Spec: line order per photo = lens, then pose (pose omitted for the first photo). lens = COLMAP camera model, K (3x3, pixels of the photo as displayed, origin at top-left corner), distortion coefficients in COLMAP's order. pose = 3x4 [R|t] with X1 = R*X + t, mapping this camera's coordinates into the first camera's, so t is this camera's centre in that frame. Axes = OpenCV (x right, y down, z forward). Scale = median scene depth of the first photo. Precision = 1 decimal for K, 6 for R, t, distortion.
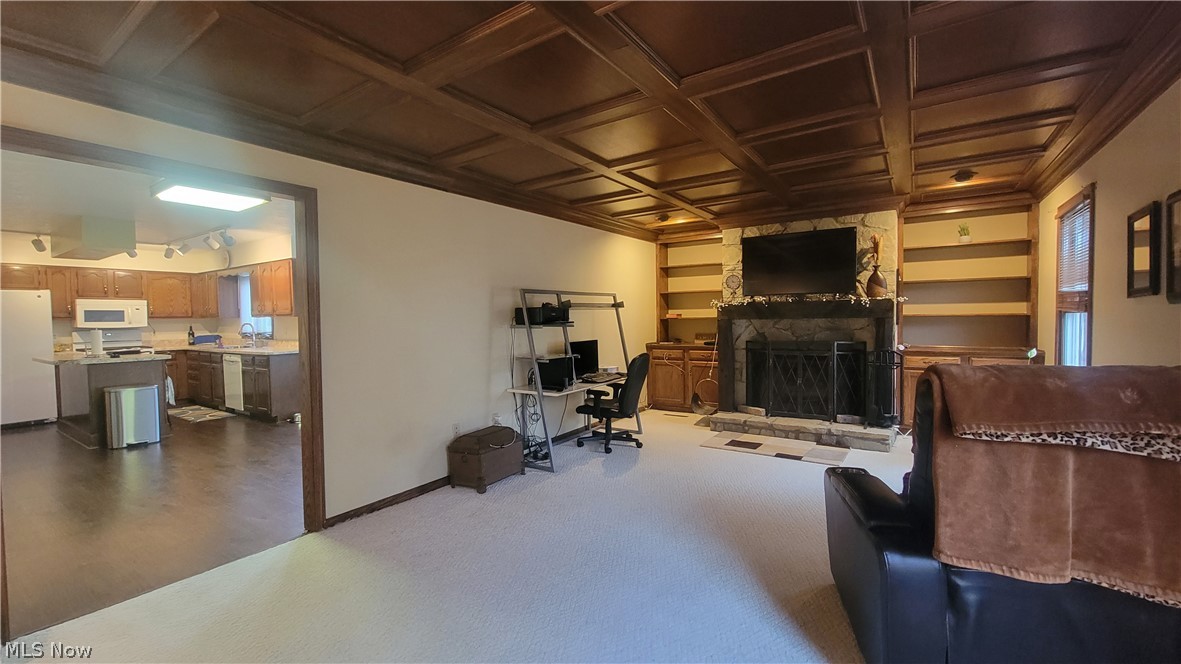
lens RADIAL K [[484.2, 0, 601.2], [0, 484.2, 333.1], [0, 0, 1]] dist [0.000381, -0.000776]
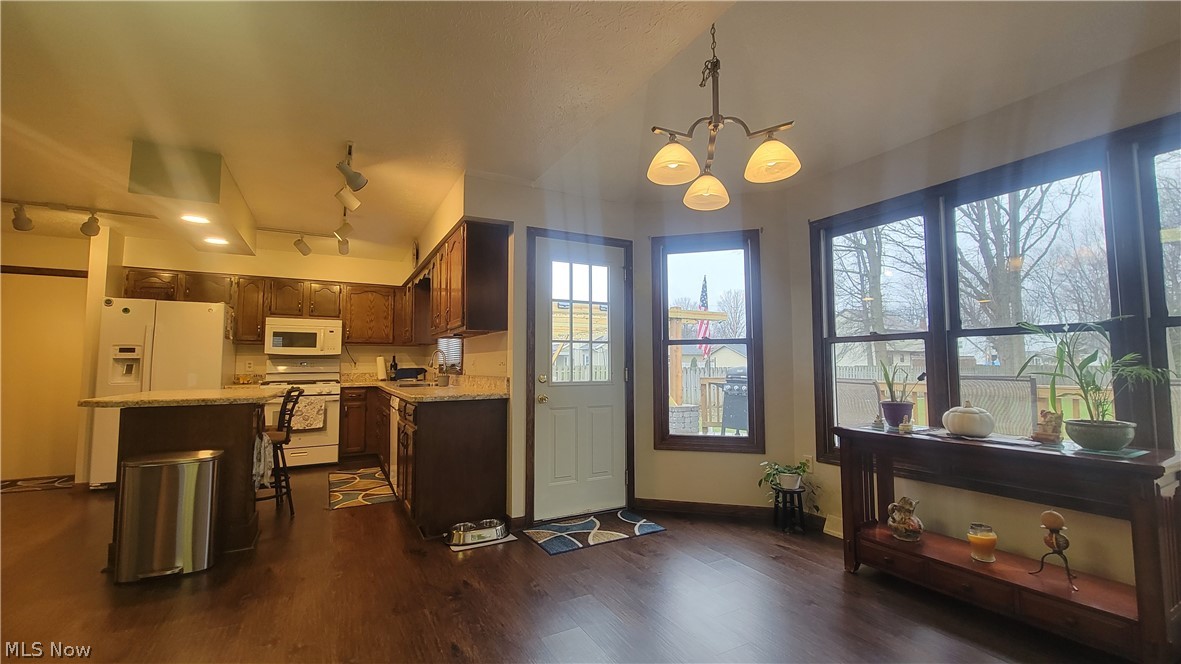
lens RADIAL K [[484.2, 0, 598.5], [0, 484.2, 330.5], [0, 0, 1]] dist [0.000381, -0.000776]
pose [[0.885722, -0.022549, -0.463668, -0.234752], [-0.023650, 0.995330, -0.093584, 0.011256], [0.463613, 0.093855, 0.881053, 0.538206]]
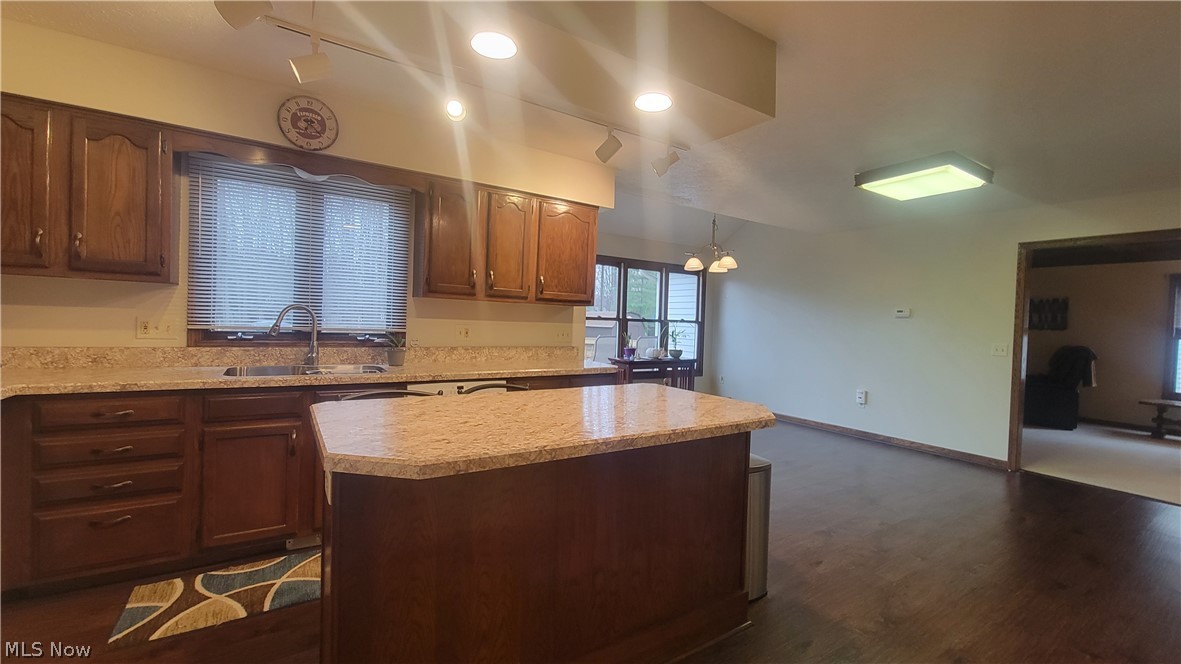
lens RADIAL K [[484.2, 0, 597.7], [0, 484.2, 331.4], [0, 0, 1]] dist [0.000381, -0.000776]
pose [[0.388911, 0.008033, 0.921240, -1.044041], [-0.009333, 0.999945, -0.004779, -0.000356], [-0.921228, -0.006740, 0.388965, 0.678784]]
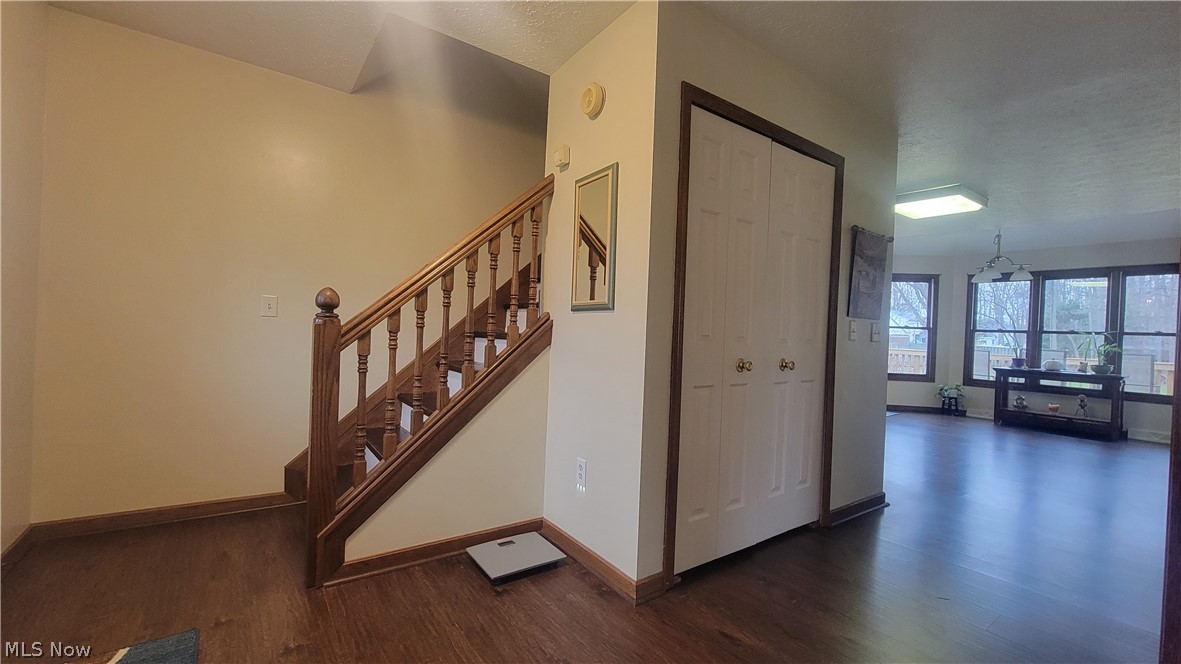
lens RADIAL K [[484.2, 0, 597.2], [0, 484.2, 330.8], [0, 0, 1]] dist [0.000381, -0.000776]
pose [[0.935616, 0.052424, -0.349105, -0.636607], [-0.064780, 0.997616, -0.023805, 0.047001], [0.347025, 0.044887, 0.936781, -0.170362]]
